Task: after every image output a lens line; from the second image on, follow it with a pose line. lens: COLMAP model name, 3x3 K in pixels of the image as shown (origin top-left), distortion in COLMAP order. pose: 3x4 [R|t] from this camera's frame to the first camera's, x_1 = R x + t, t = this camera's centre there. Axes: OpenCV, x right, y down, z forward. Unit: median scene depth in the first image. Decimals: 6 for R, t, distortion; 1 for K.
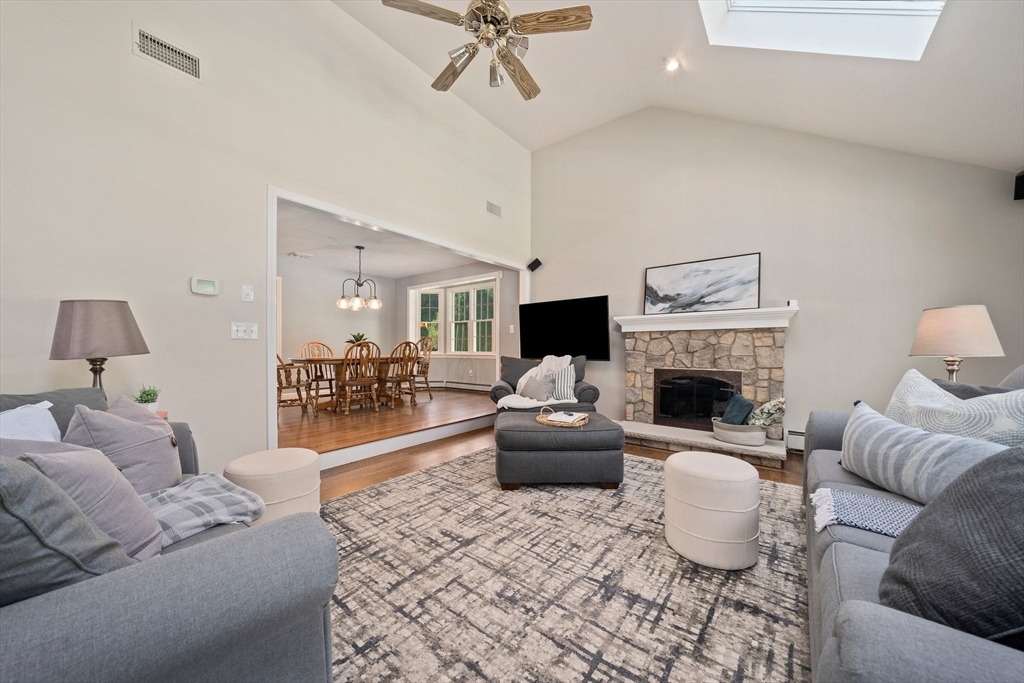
lens RADIAL K [[354.1, 0, 514.7], [0, 354.1, 351.8], [0, 0, 1]] dist [-0.002503, -0.000026]
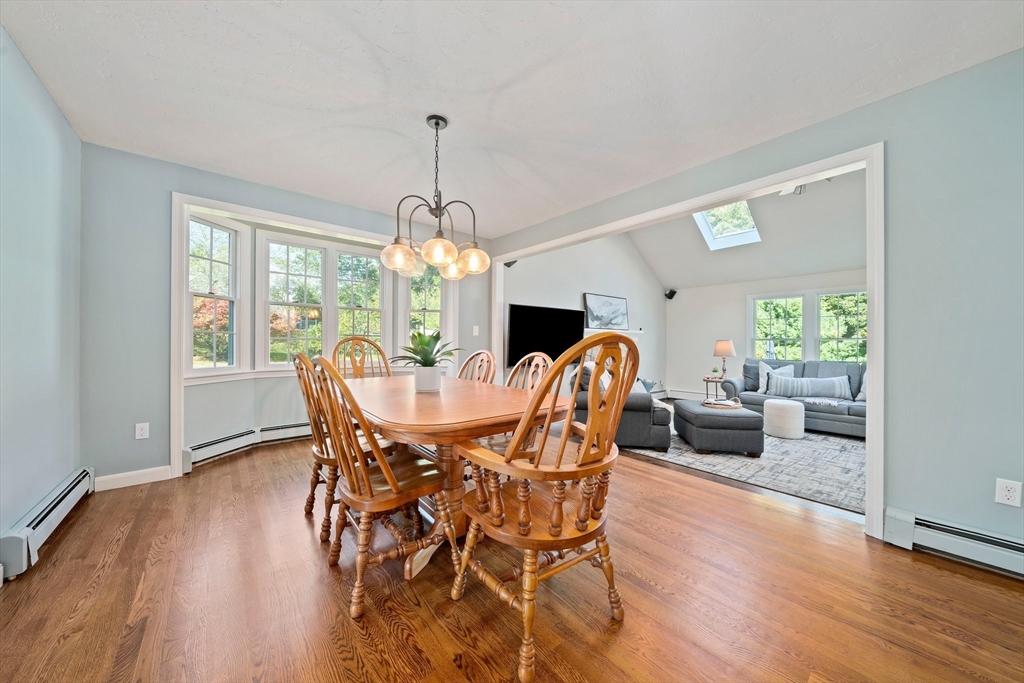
lens RADIAL K [[354.1, 0, 509.9], [0, 354.1, 346.8], [0, 0, 1]] dist [-0.002503, -0.000026]
pose [[0.206391, -0.010069, 0.978418, -1.924273], [0.000993, 0.999949, 0.010081, -0.092619], [-0.978469, -0.001109, 0.206391, 1.973633]]
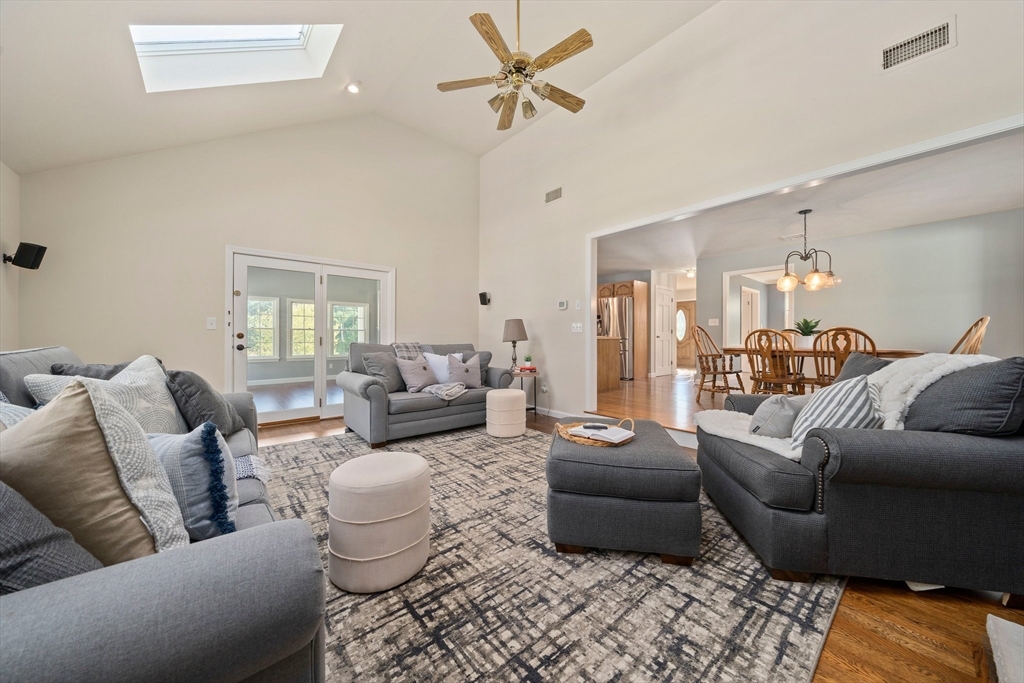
lens RADIAL K [[354.1, 0, 515.1], [0, 354.1, 335.0], [0, 0, 1]] dist [-0.002503, -0.000026]
pose [[-0.202544, -0.011045, -0.979211, 1.110789], [-0.008828, 0.999916, -0.009453, -0.005271], [0.979233, 0.006729, -0.202625, 1.234544]]
